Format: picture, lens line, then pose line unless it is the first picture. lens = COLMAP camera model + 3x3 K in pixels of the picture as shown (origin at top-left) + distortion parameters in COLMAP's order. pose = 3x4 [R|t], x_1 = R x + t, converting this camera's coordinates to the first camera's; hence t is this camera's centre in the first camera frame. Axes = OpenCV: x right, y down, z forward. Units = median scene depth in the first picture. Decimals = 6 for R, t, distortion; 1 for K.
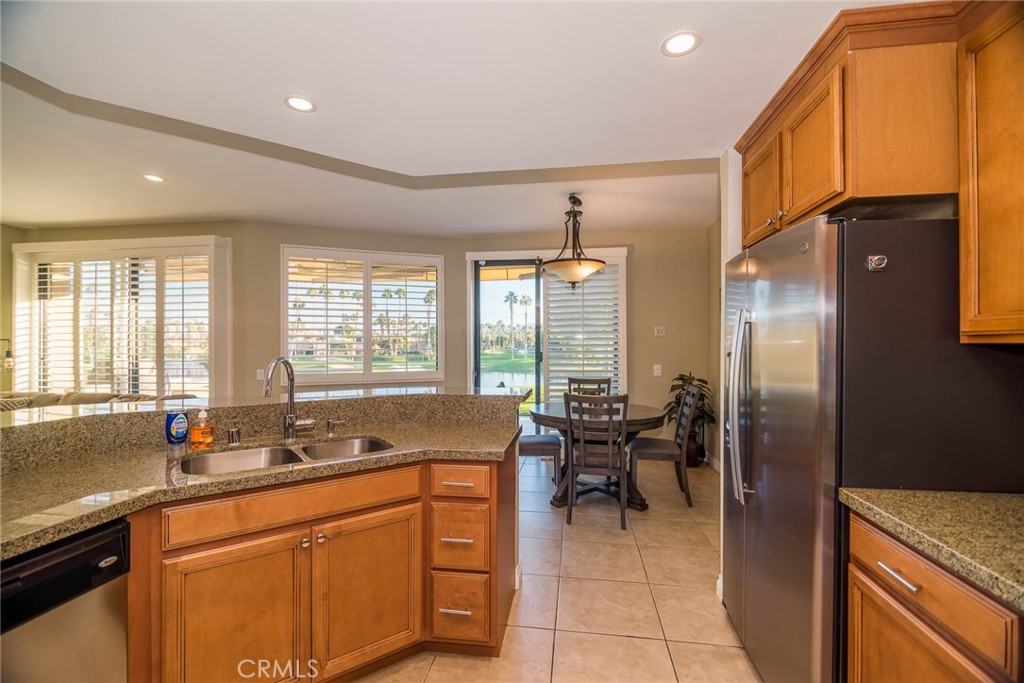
lens RADIAL K [[458.9, 0, 511.5], [0, 458.9, 346.4], [0, 0, 1]] dist [0.017725, -0.014850]
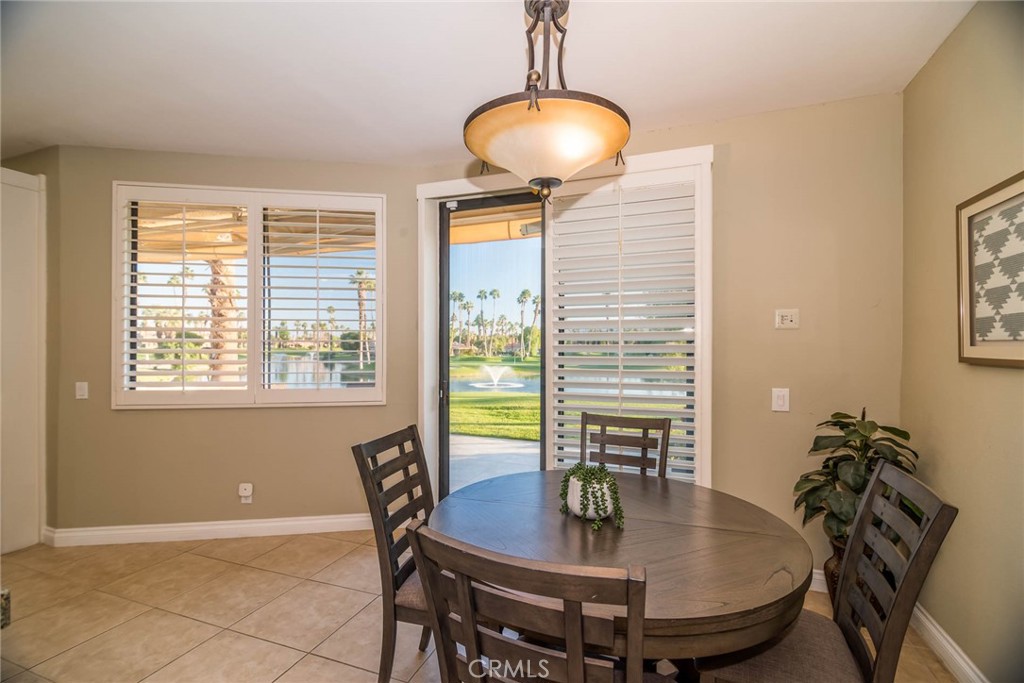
lens RADIAL K [[458.9, 0, 511.5], [0, 458.9, 346.4], [0, 0, 1]] dist [0.017725, -0.014850]
pose [[0.977494, 0.005720, -0.210888, 0.145412], [-0.006037, 0.999981, -0.000856, -0.001617], [0.210879, 0.002110, 0.977510, 0.475042]]
